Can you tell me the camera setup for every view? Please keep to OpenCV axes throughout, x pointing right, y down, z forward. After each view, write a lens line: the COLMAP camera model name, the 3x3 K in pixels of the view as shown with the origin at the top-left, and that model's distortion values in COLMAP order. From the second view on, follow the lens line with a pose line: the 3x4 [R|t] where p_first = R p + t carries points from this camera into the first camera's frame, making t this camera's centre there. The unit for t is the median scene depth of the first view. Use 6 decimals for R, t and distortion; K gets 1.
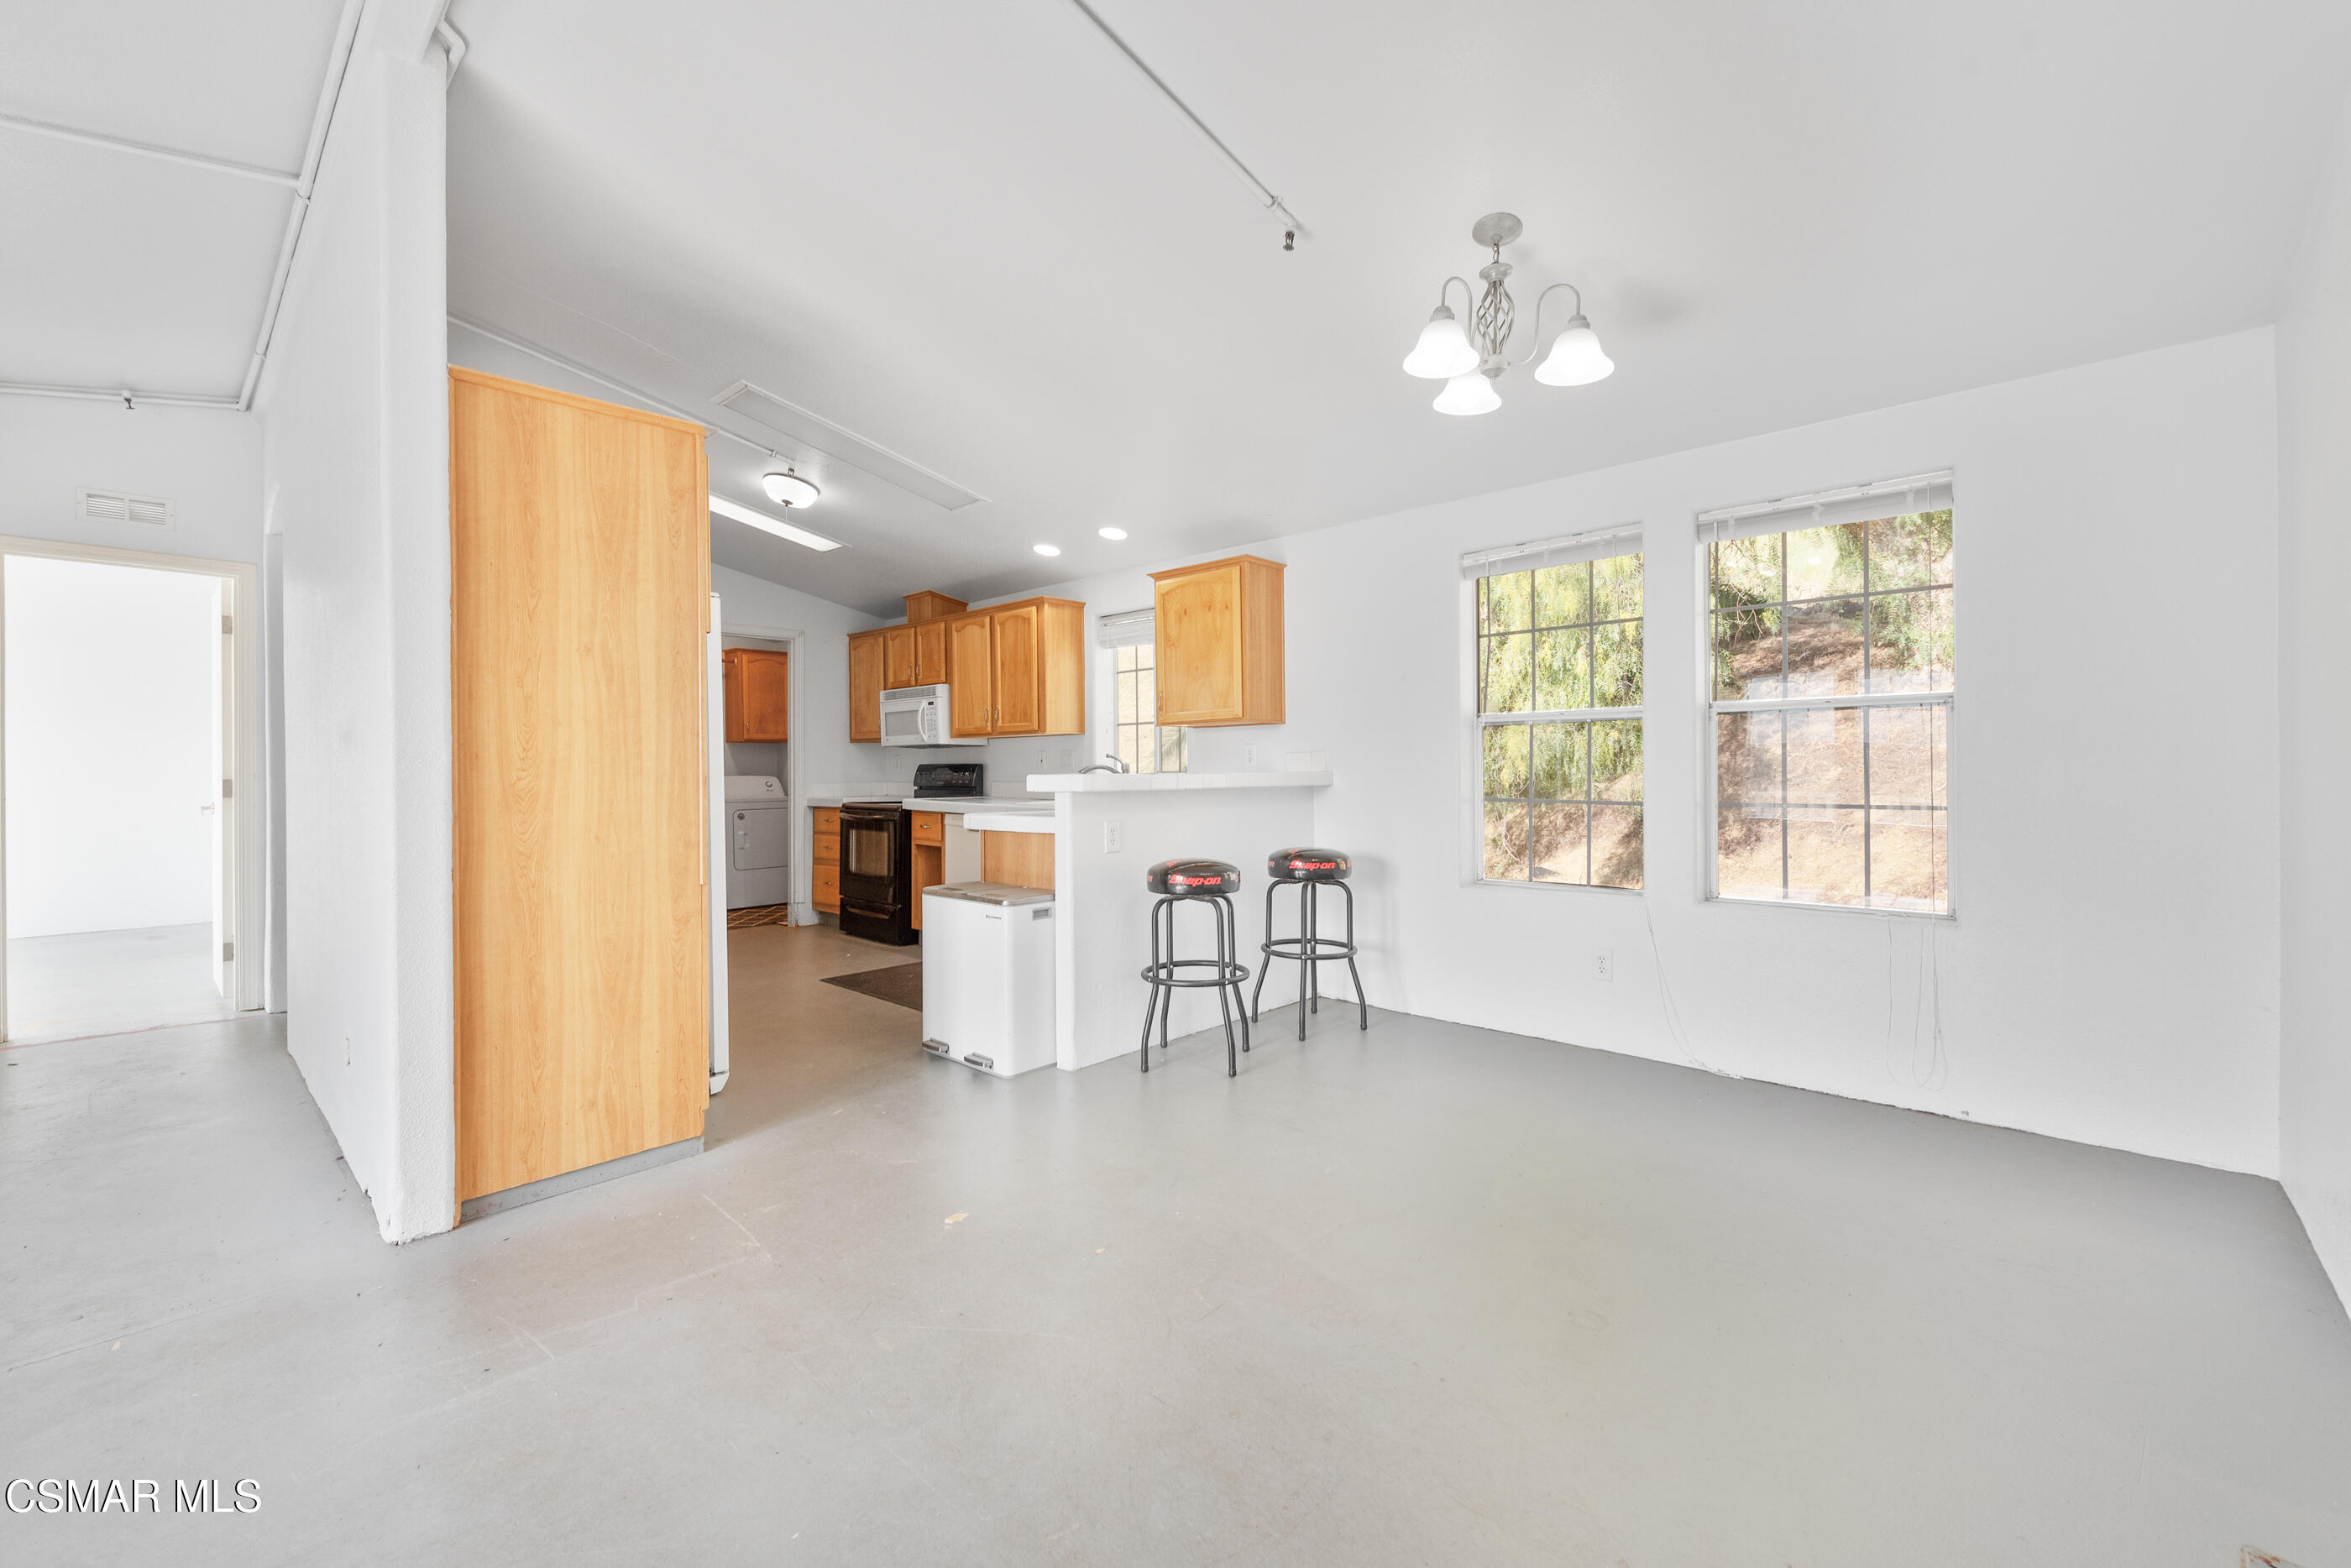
lens RADIAL K [[933.1, 0, 1169.0], [0, 933.1, 795.0], [0, 0, 1]] dist [0.011558, -0.003910]
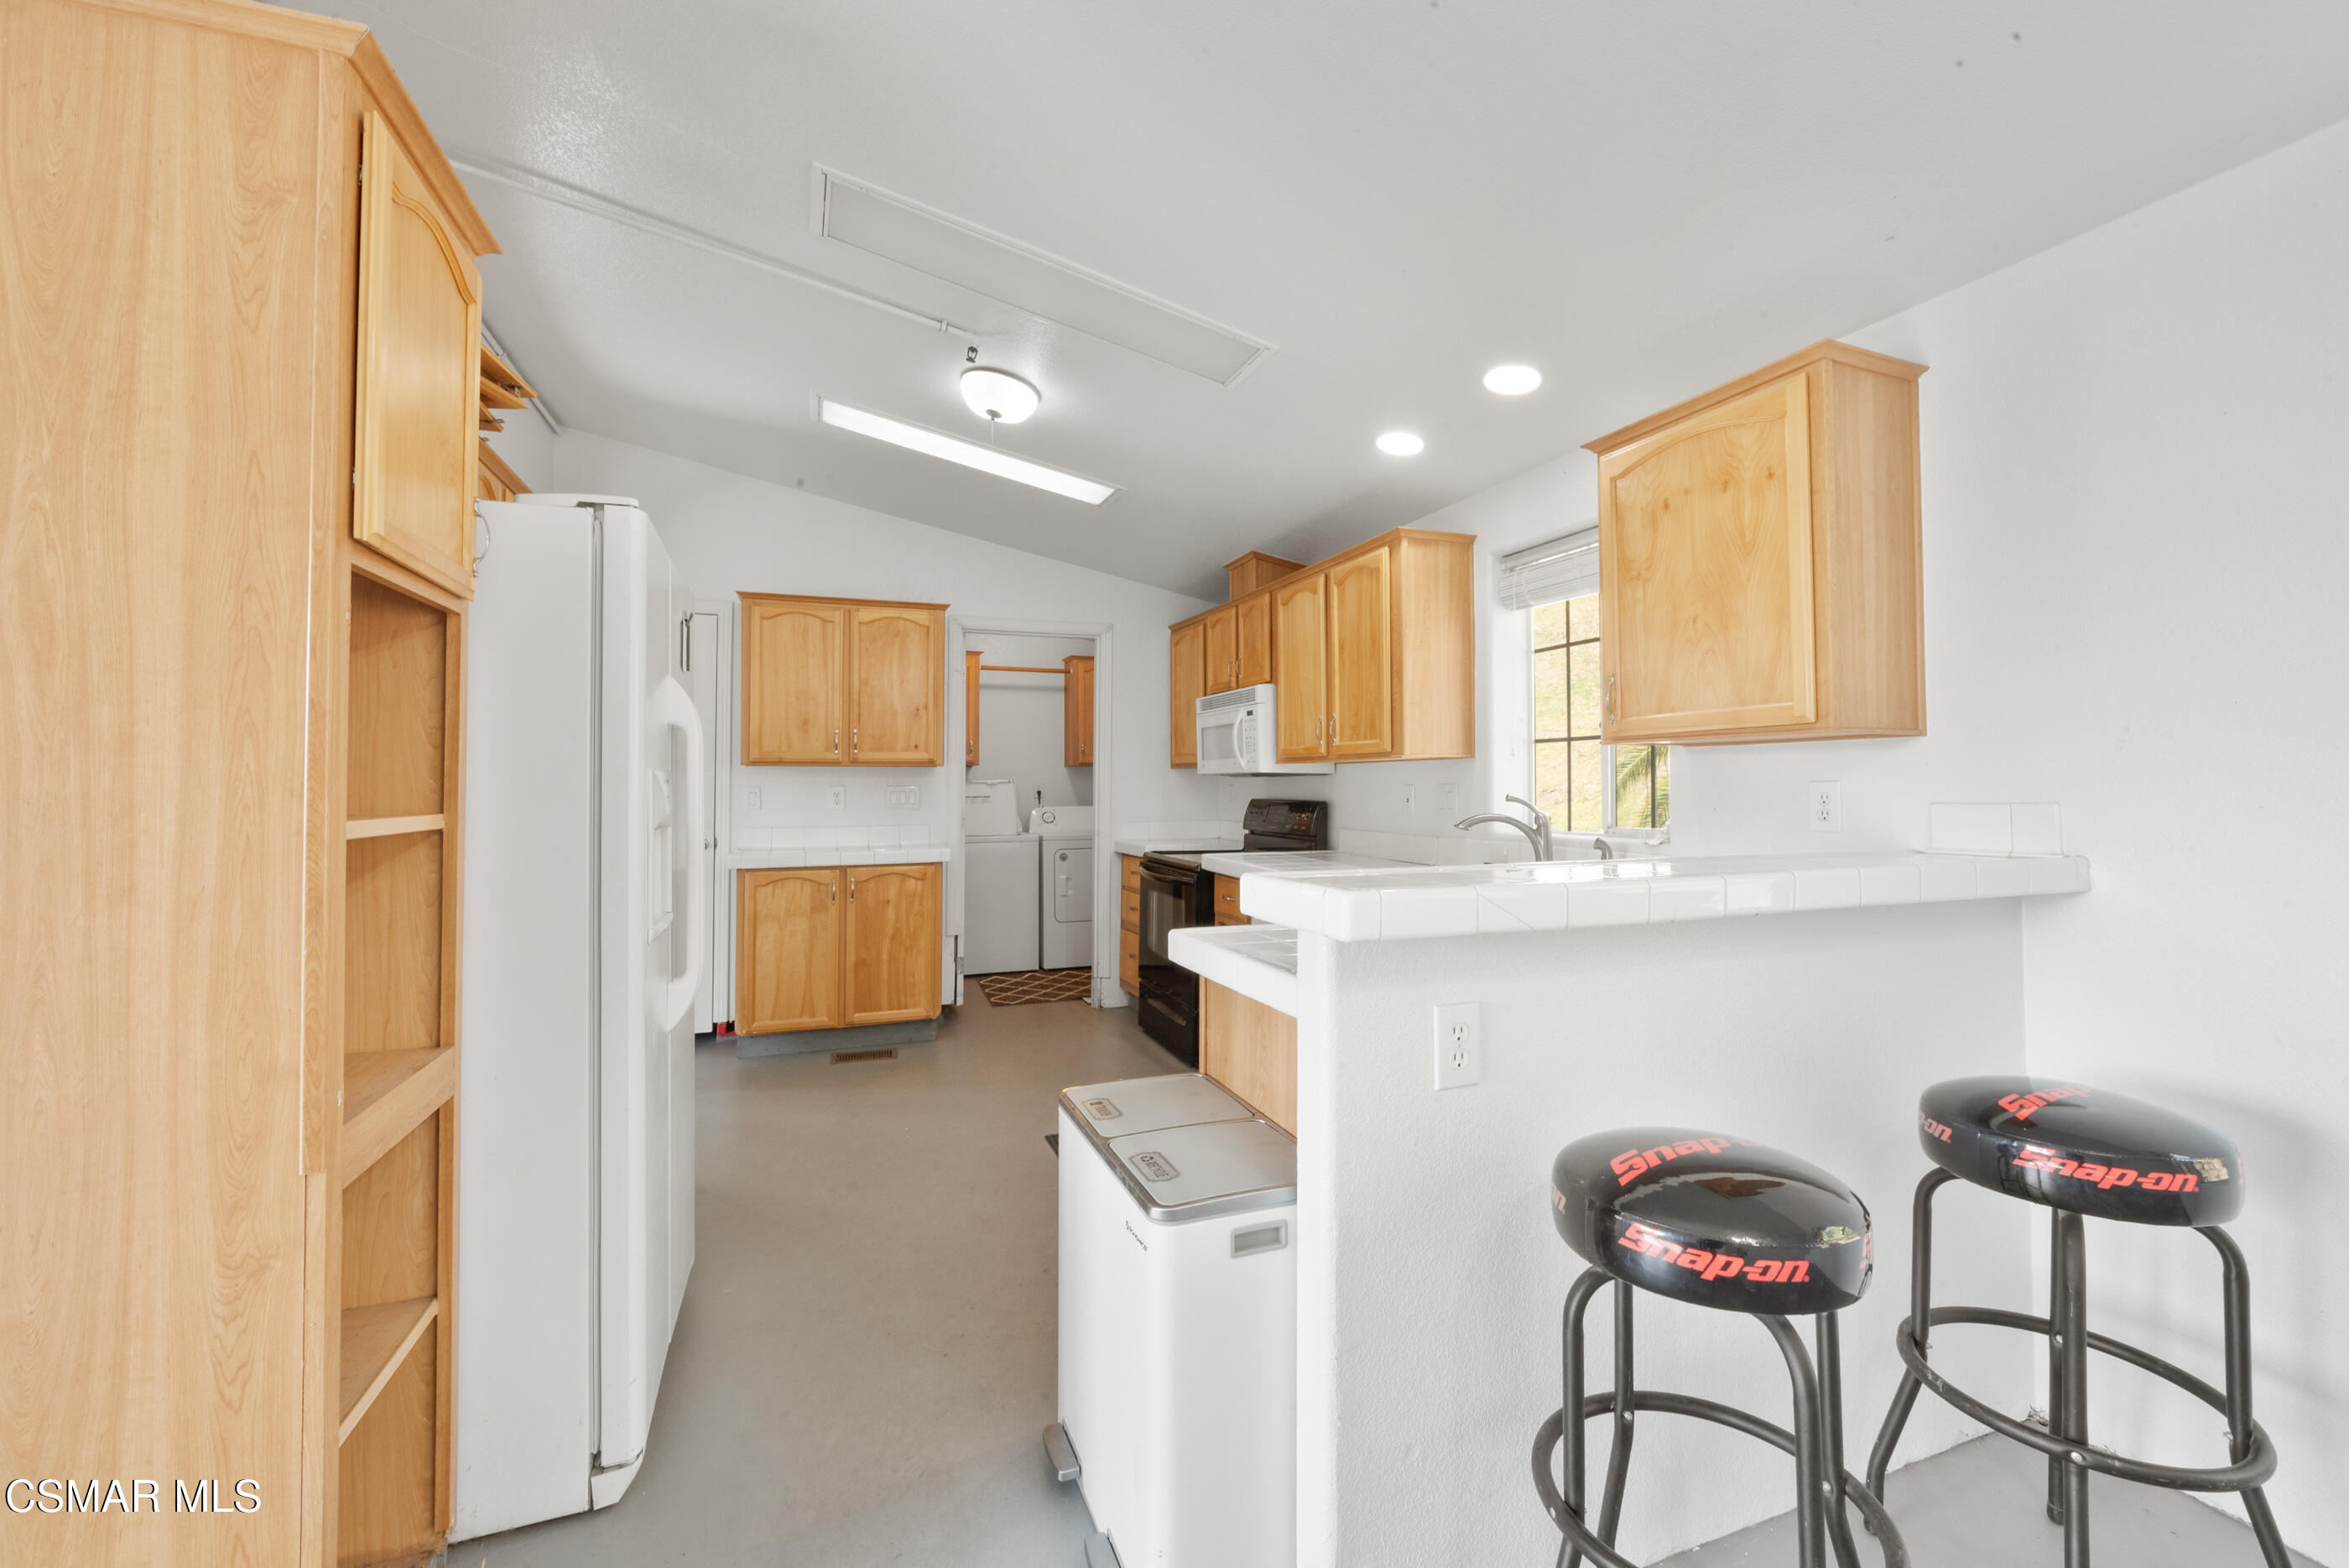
lens RADIAL K [[974.0, 0, 1182.6], [0, 974.0, 774.9], [0, 0, 1]] dist [-0.010159, 0.000144]
pose [[0.905593, 0.000341, -0.424147, 0.003431], [-0.016457, 0.999275, -0.034334, -0.031513], [0.423828, 0.038073, 0.904942, 0.384041]]
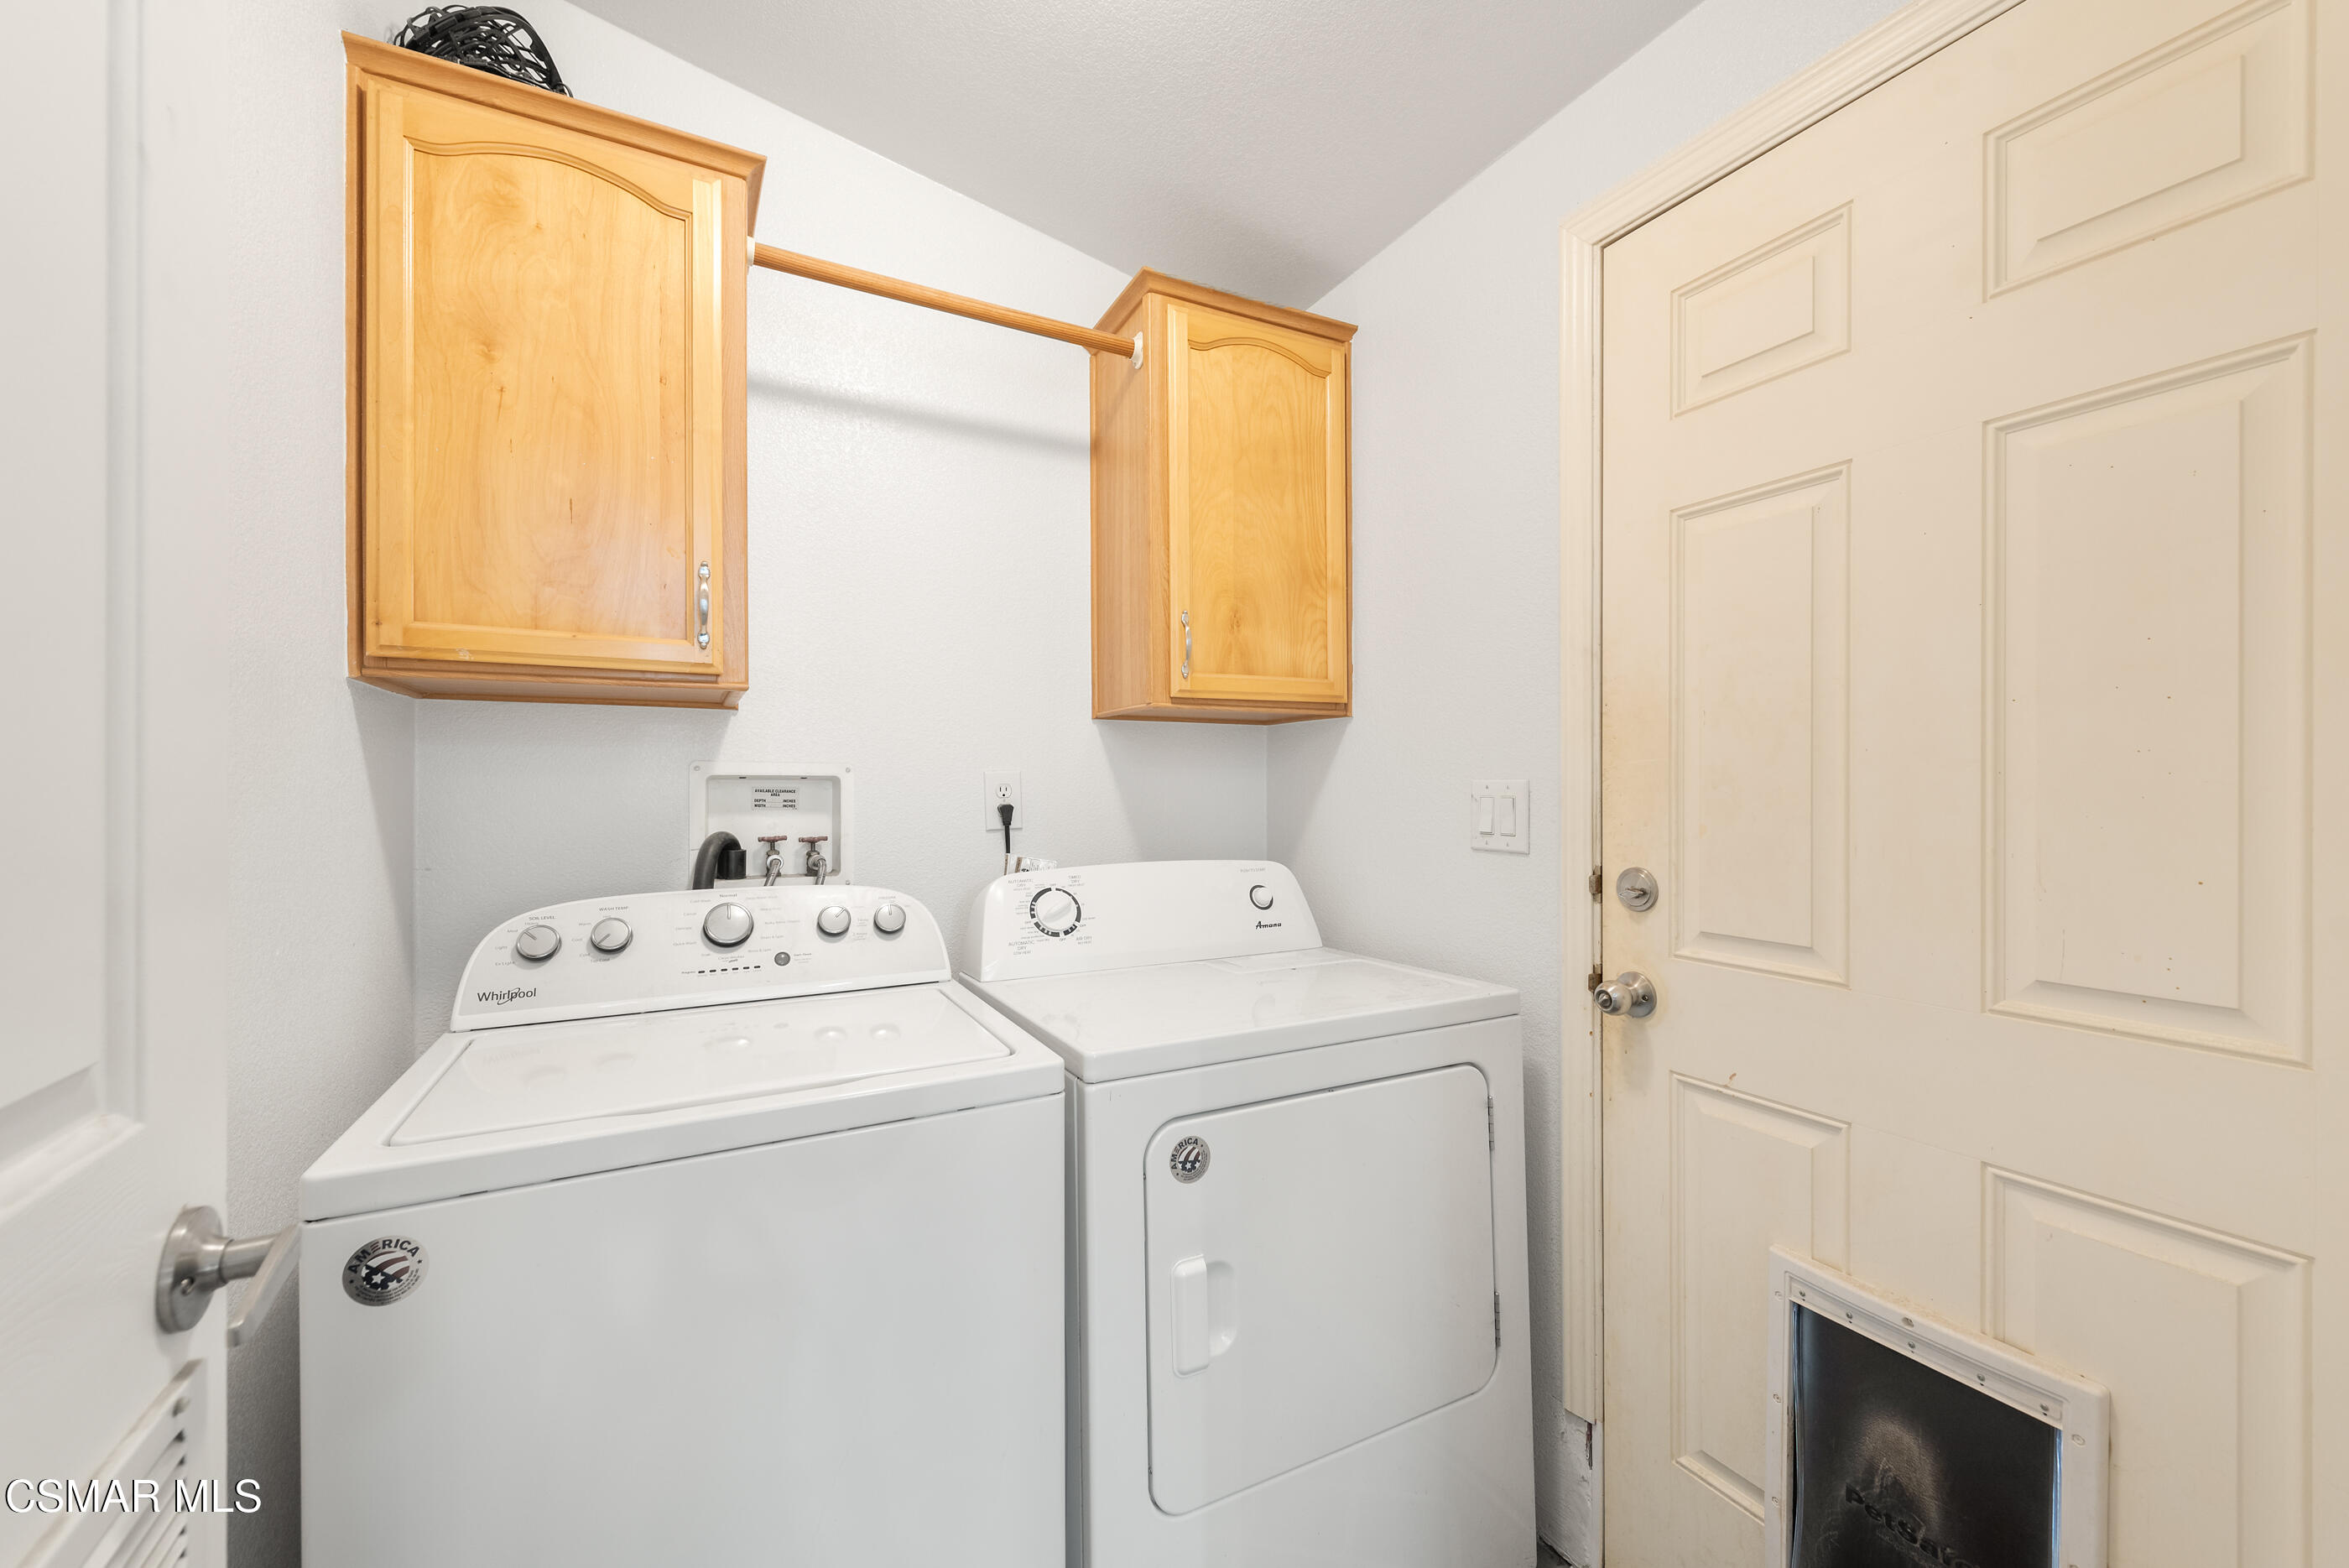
lens RADIAL K [[914.9, 0, 1174.9], [0, 914.9, 794.4], [0, 0, 1]] dist [0.009351, -0.000314]
pose [[0.949998, 0.002756, -0.312243, -0.600294], [-0.010988, 0.999637, -0.024607, -0.049132], [0.312062, 0.026808, 0.949684, 1.241883]]
